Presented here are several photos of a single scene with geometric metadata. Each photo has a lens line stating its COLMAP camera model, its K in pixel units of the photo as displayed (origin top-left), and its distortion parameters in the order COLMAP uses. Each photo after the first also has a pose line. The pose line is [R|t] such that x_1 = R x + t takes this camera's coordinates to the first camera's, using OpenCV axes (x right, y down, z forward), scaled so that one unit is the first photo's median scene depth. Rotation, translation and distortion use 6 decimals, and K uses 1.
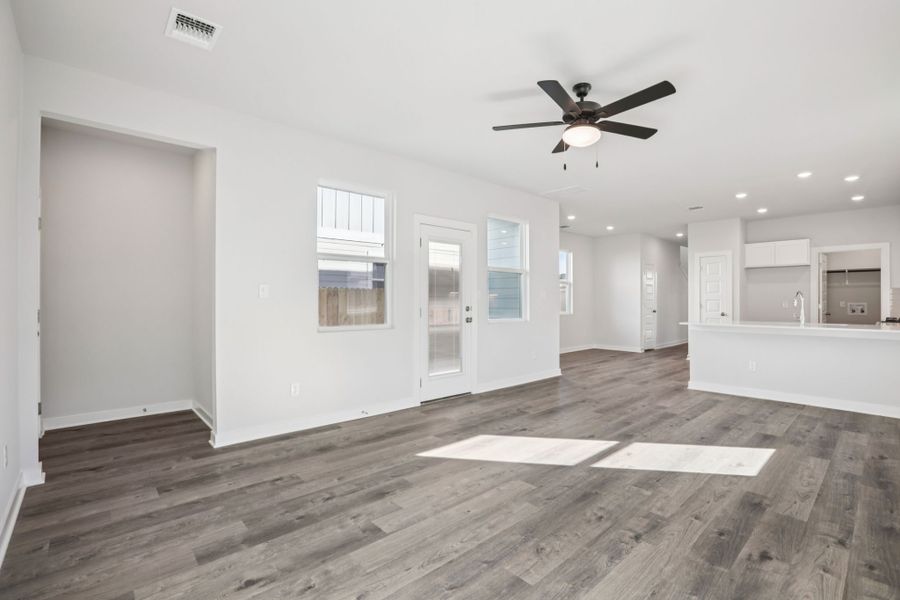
lens RADIAL K [[401.4, 0, 446.3], [0, 401.4, 302.2], [0, 0, 1]] dist [-0.023343, 0.000148]
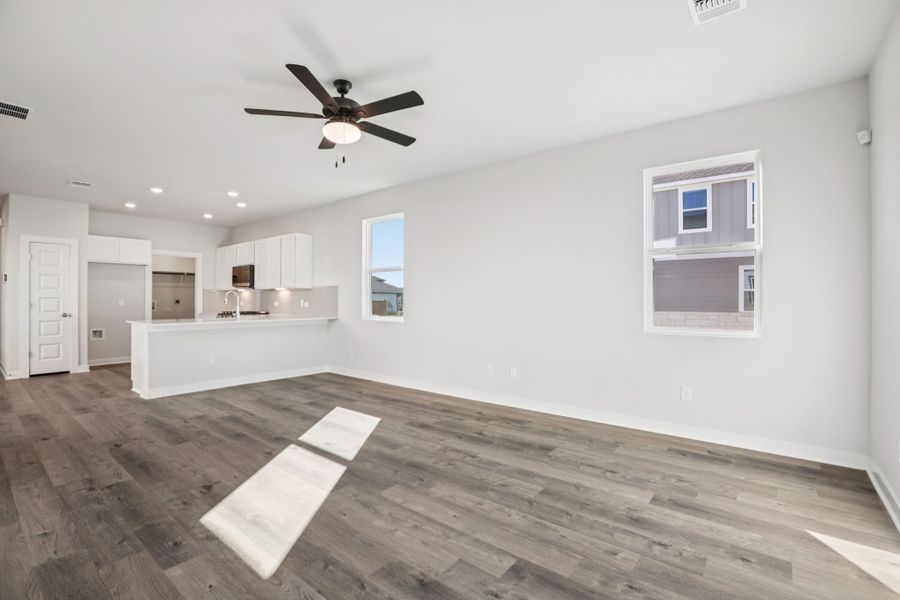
lens RADIAL K [[411.0, 0, 455.4], [0, 411.0, 299.7], [0, 0, 1]] dist [-0.021353, 0.001614]
pose [[-0.160441, 0.002727, 0.987042, -0.889929], [-0.002153, 0.999993, -0.003113, -0.000617], [-0.987043, -0.002625, -0.160434, 1.108814]]
